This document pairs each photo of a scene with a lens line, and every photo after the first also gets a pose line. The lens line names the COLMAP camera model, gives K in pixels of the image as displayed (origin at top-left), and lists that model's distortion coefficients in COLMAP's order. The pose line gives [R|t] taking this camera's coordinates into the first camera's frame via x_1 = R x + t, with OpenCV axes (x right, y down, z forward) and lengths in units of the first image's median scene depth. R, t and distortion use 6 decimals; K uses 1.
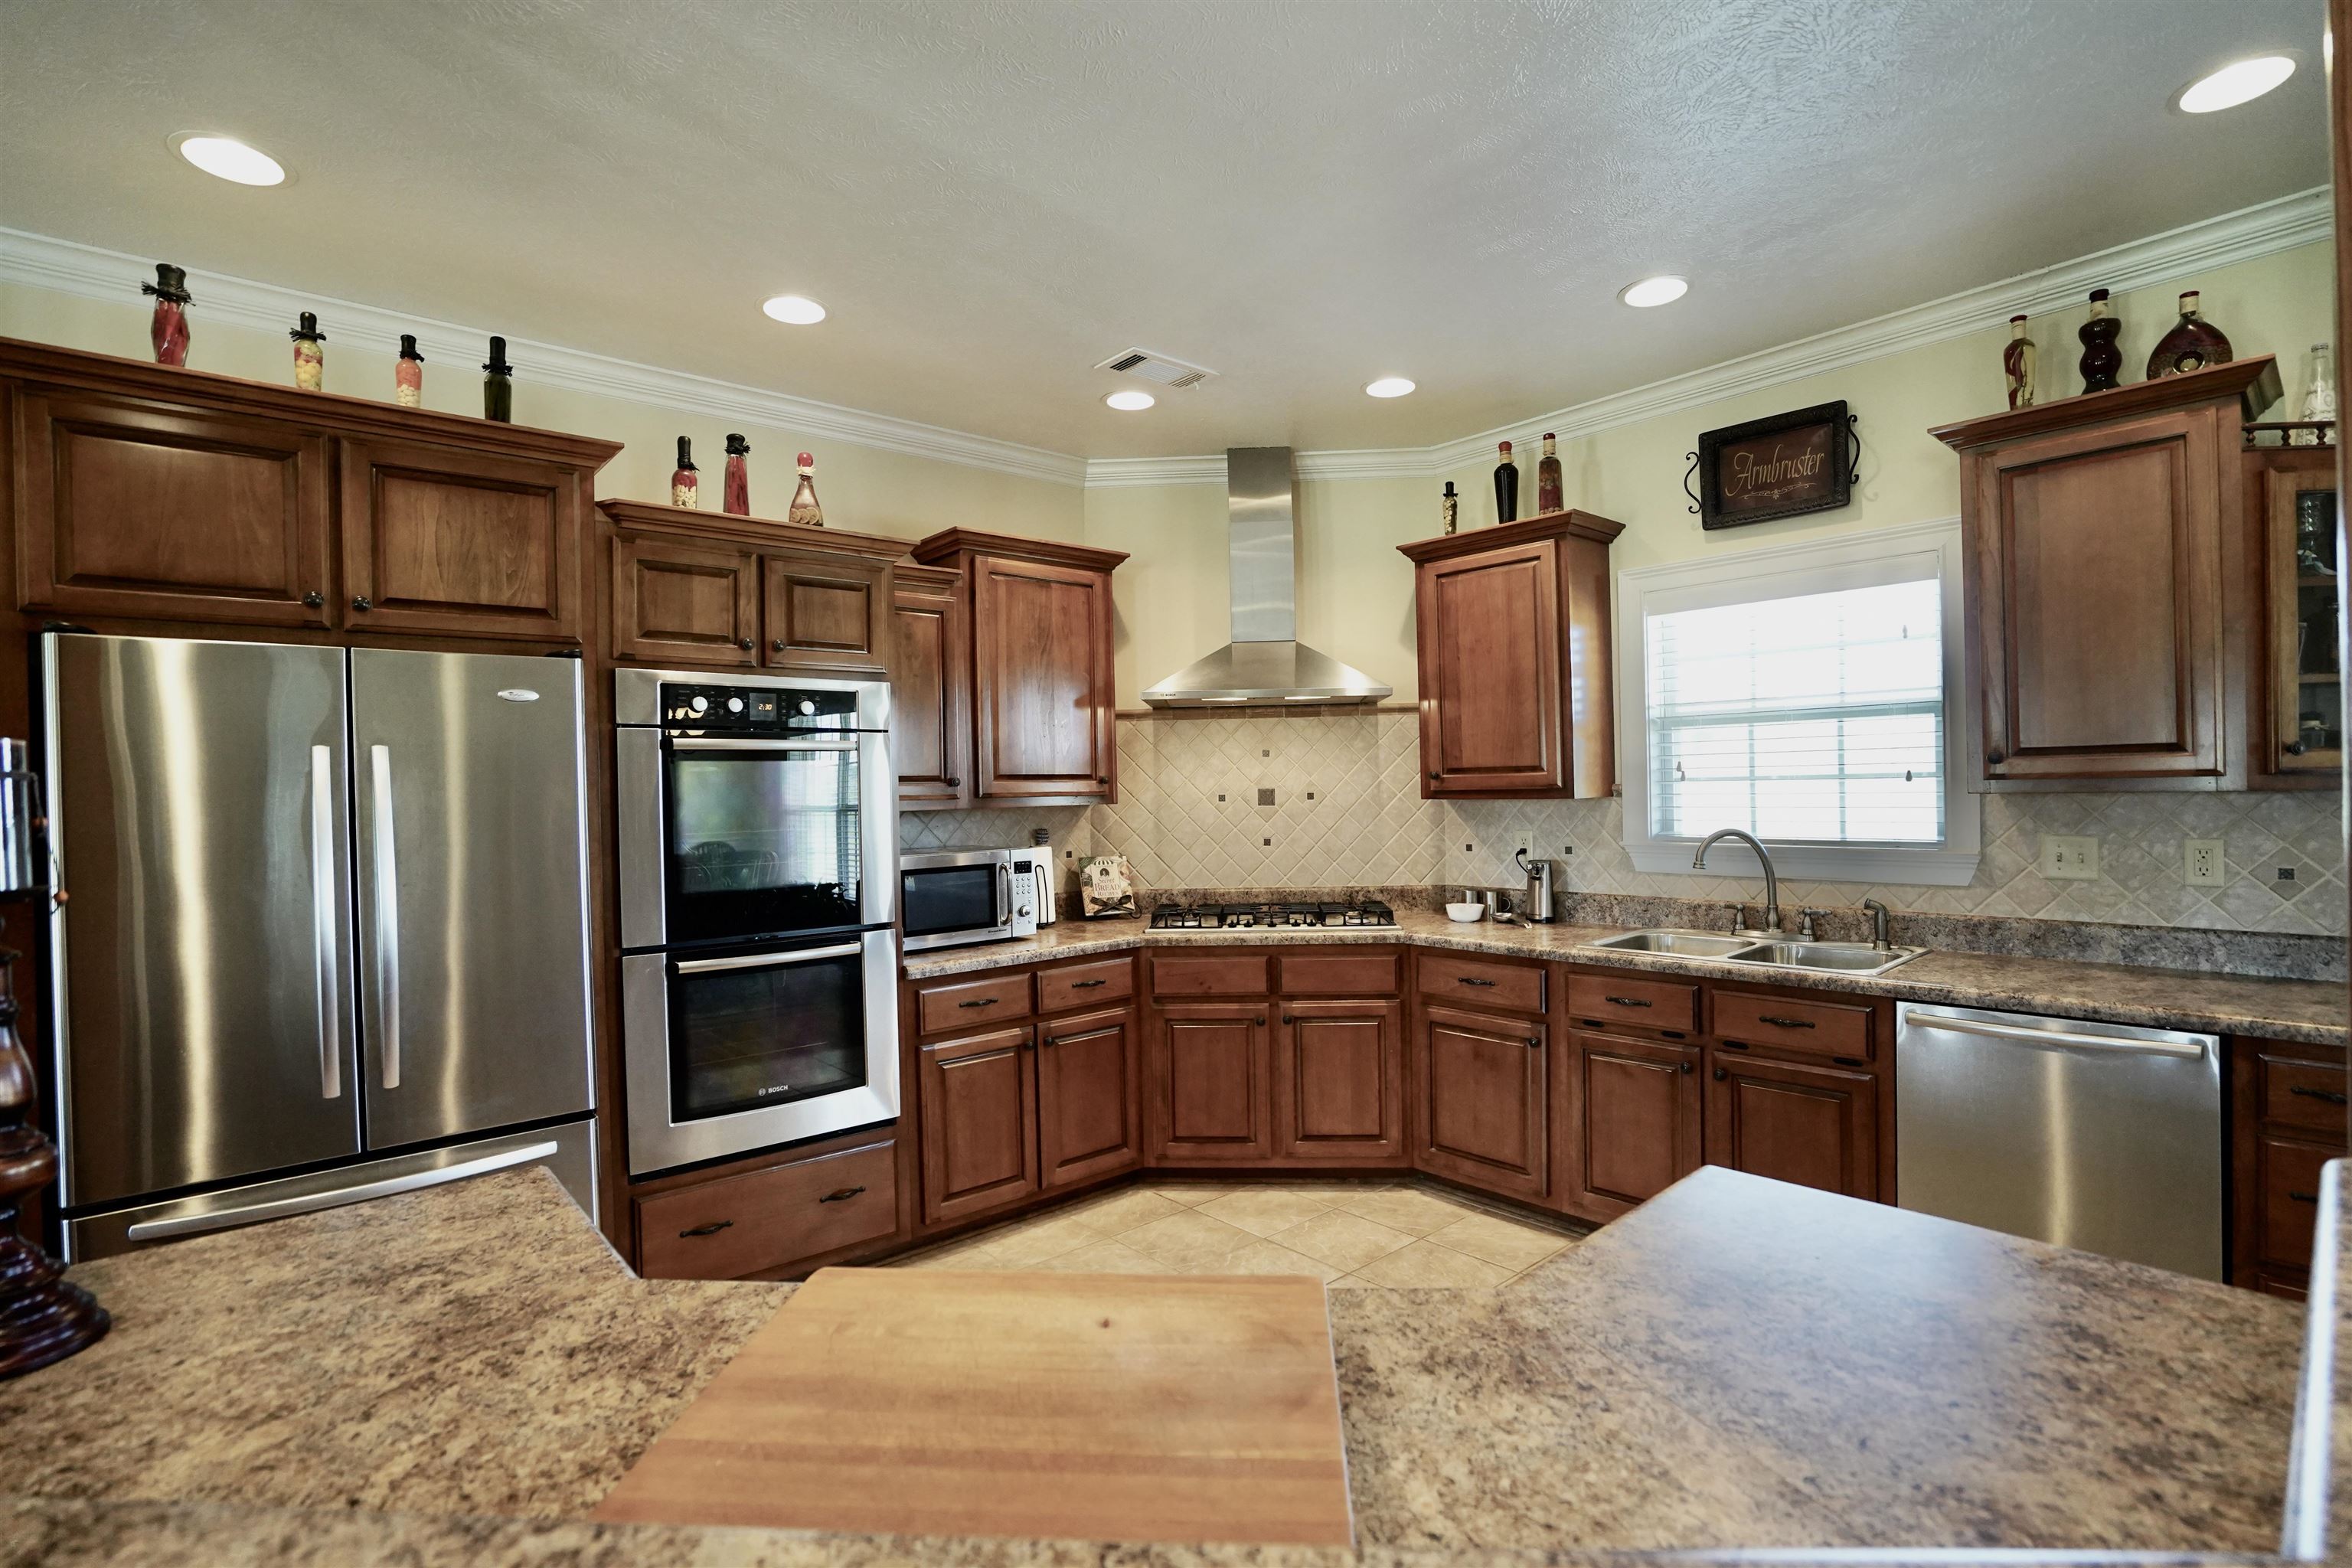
lens RADIAL K [[1072.2, 0, 1144.8], [0, 1072.2, 782.8], [0, 0, 1]] dist [-0.049818, 0.029171]
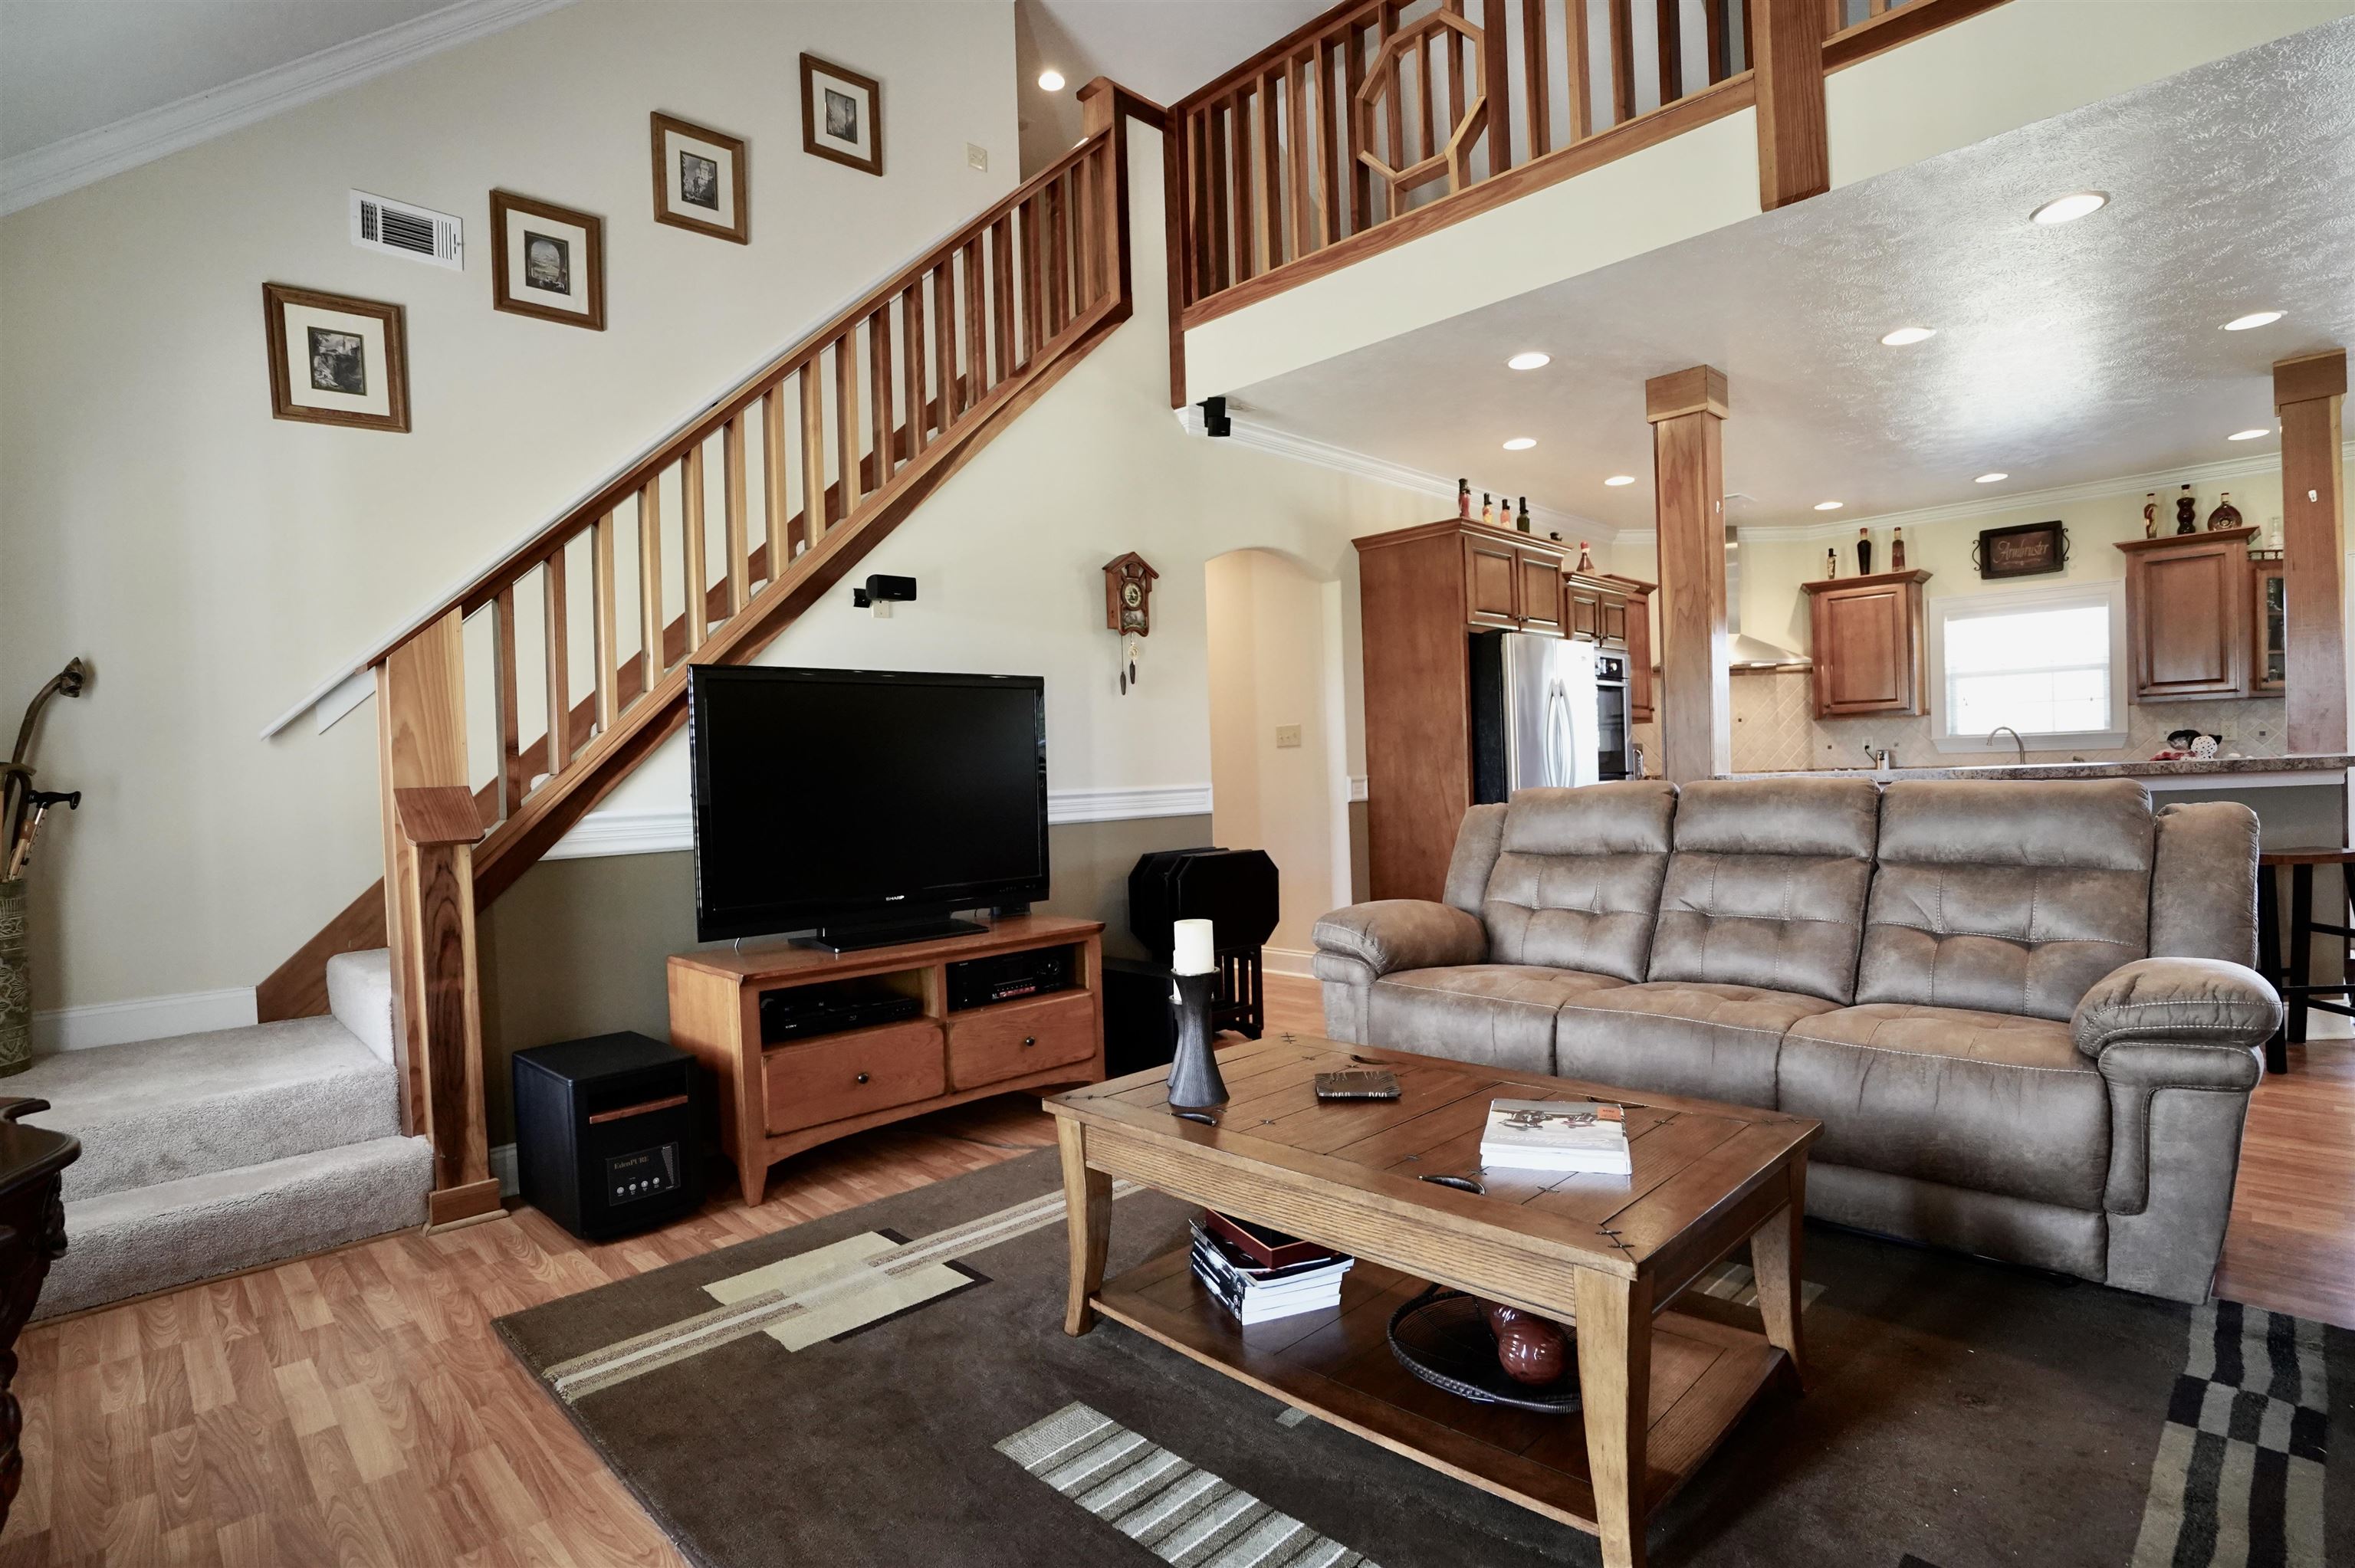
lens RADIAL K [[1148.3, 0, 1124.6], [0, 1148.3, 783.1], [0, 0, 1]] dist [-0.071015, 0.037921]
pose [[0.998316, -0.008930, 0.057326, -1.473229], [0.008331, 0.999908, 0.010676, 0.133902], [-0.057416, -0.010180, 0.998298, -1.232727]]
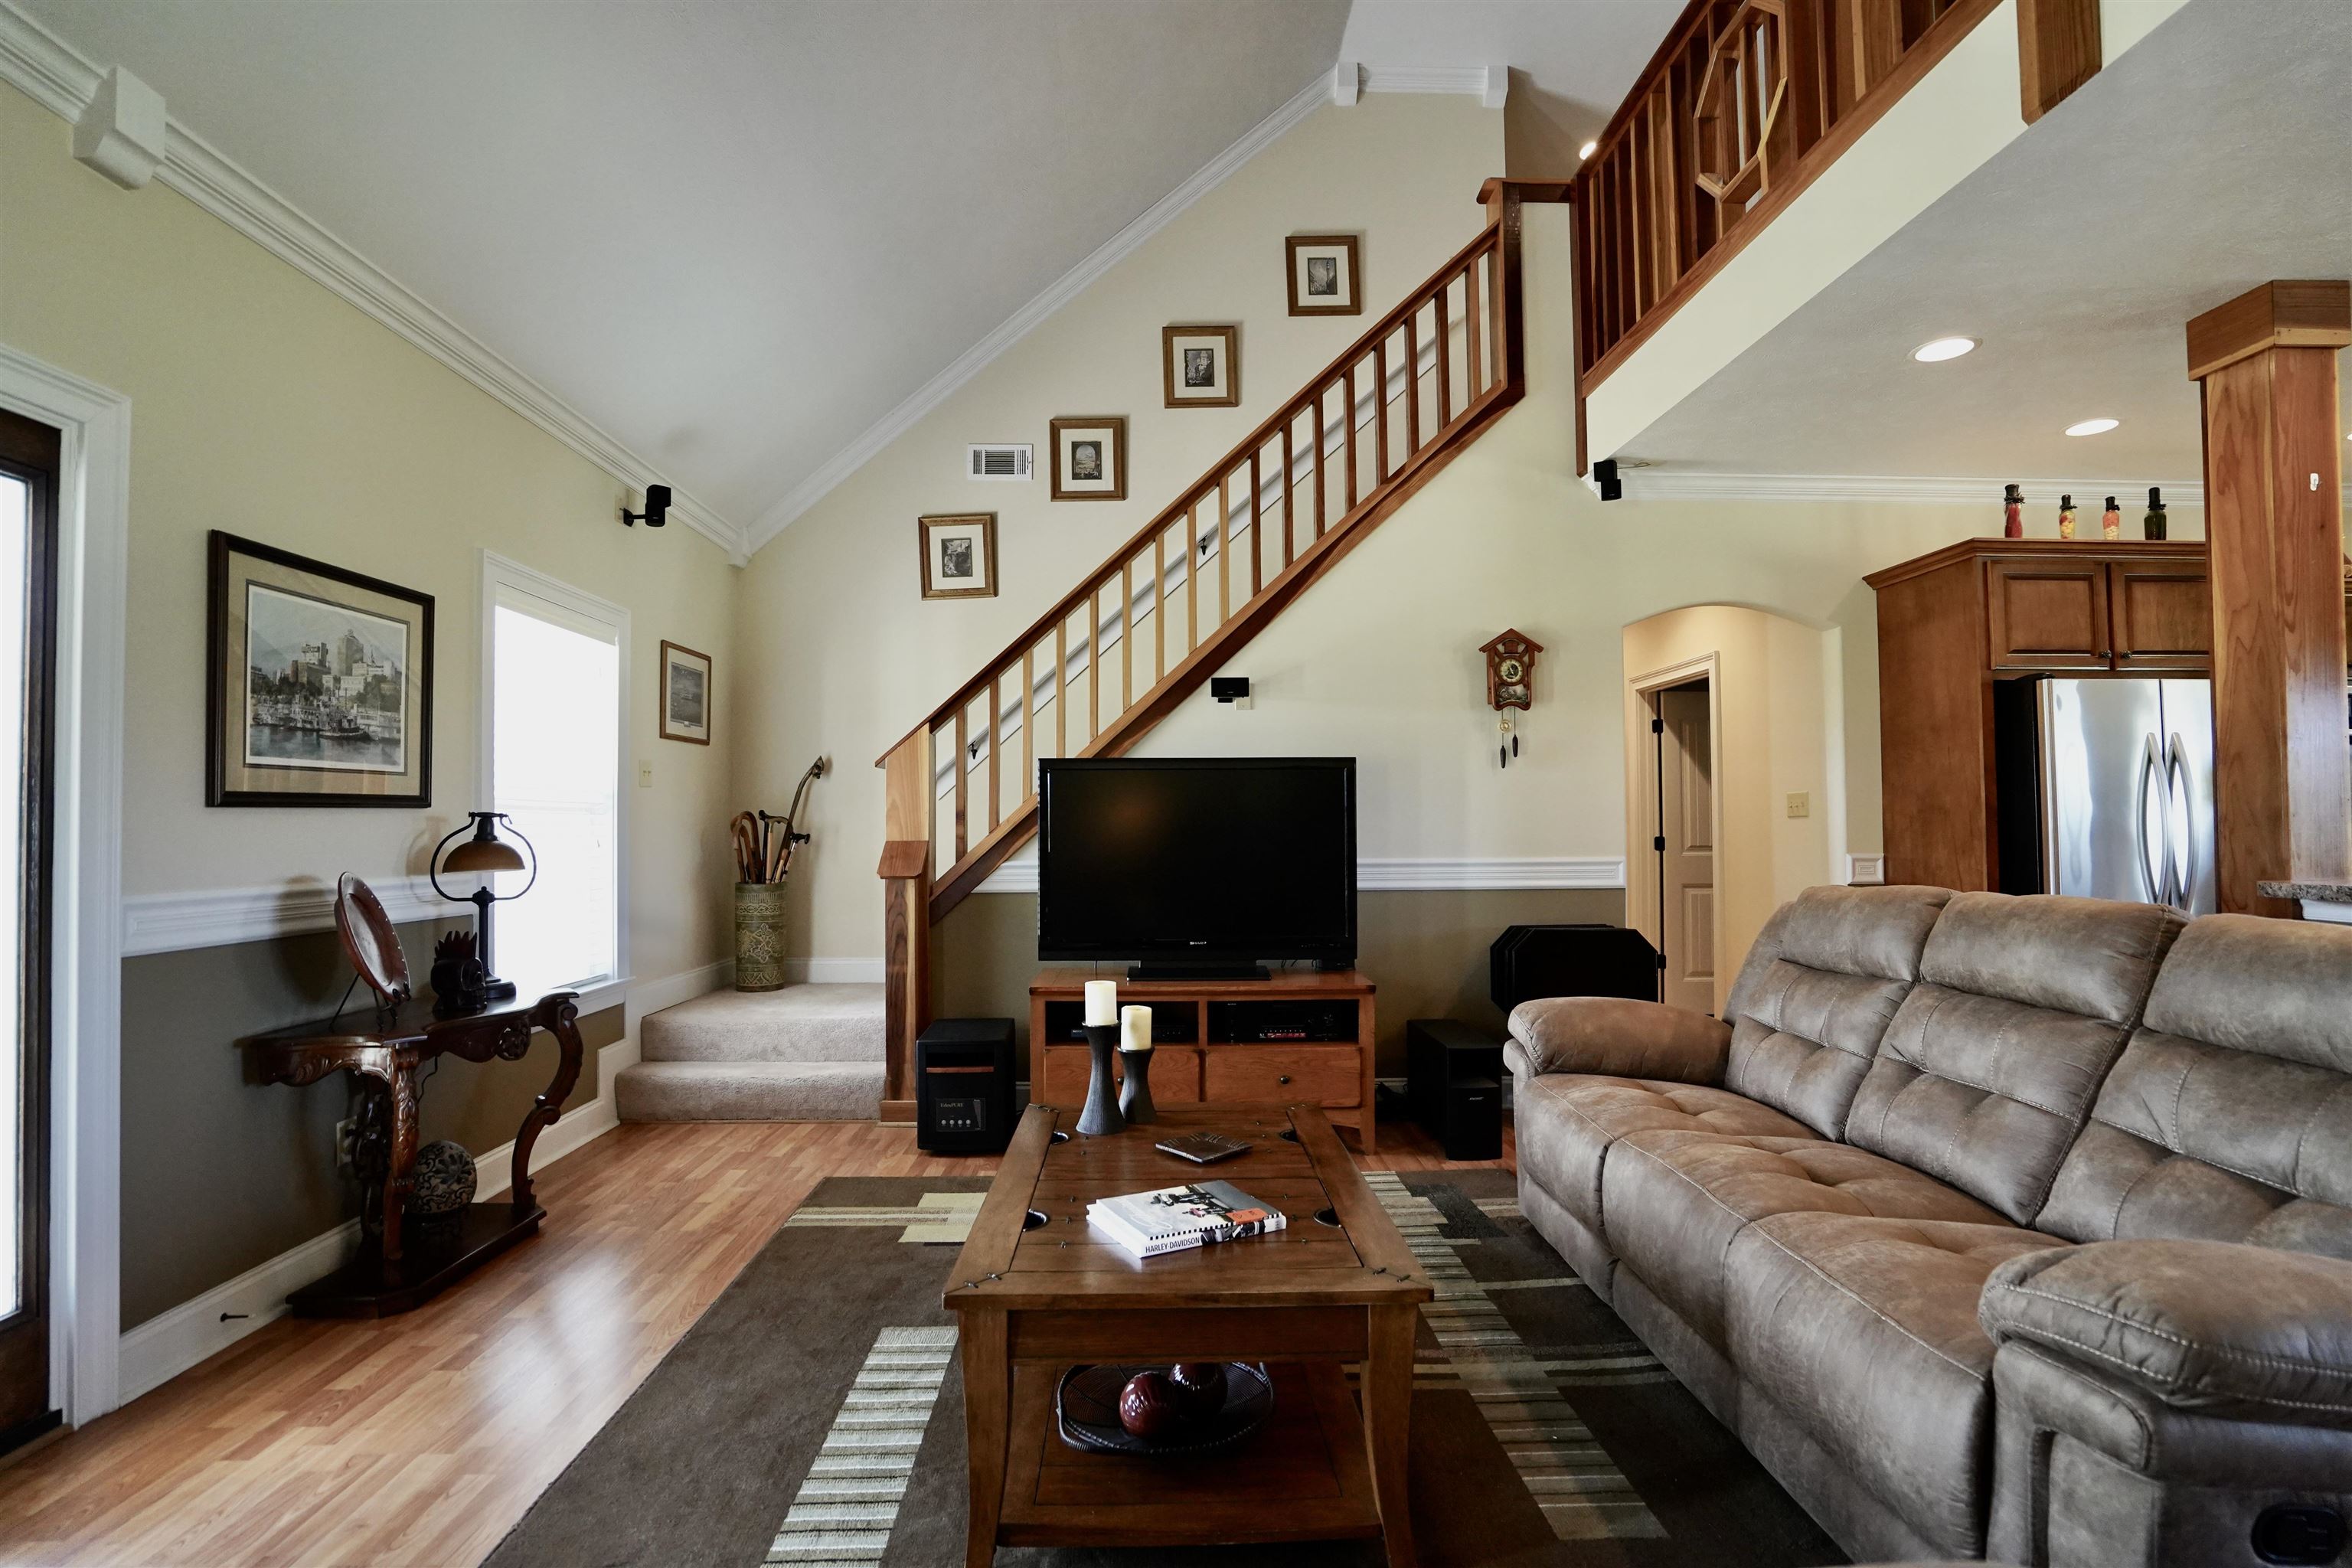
lens RADIAL K [[1082.6, 0, 1176.0], [0, 1082.6, 784.0], [0, 0, 1]] dist [-0.062873, 0.025771]
pose [[0.781555, -0.003555, -0.623826, -0.737689], [-0.013249, 0.999664, -0.022295, 0.088800], [0.623695, 0.025689, 0.781245, -1.123582]]
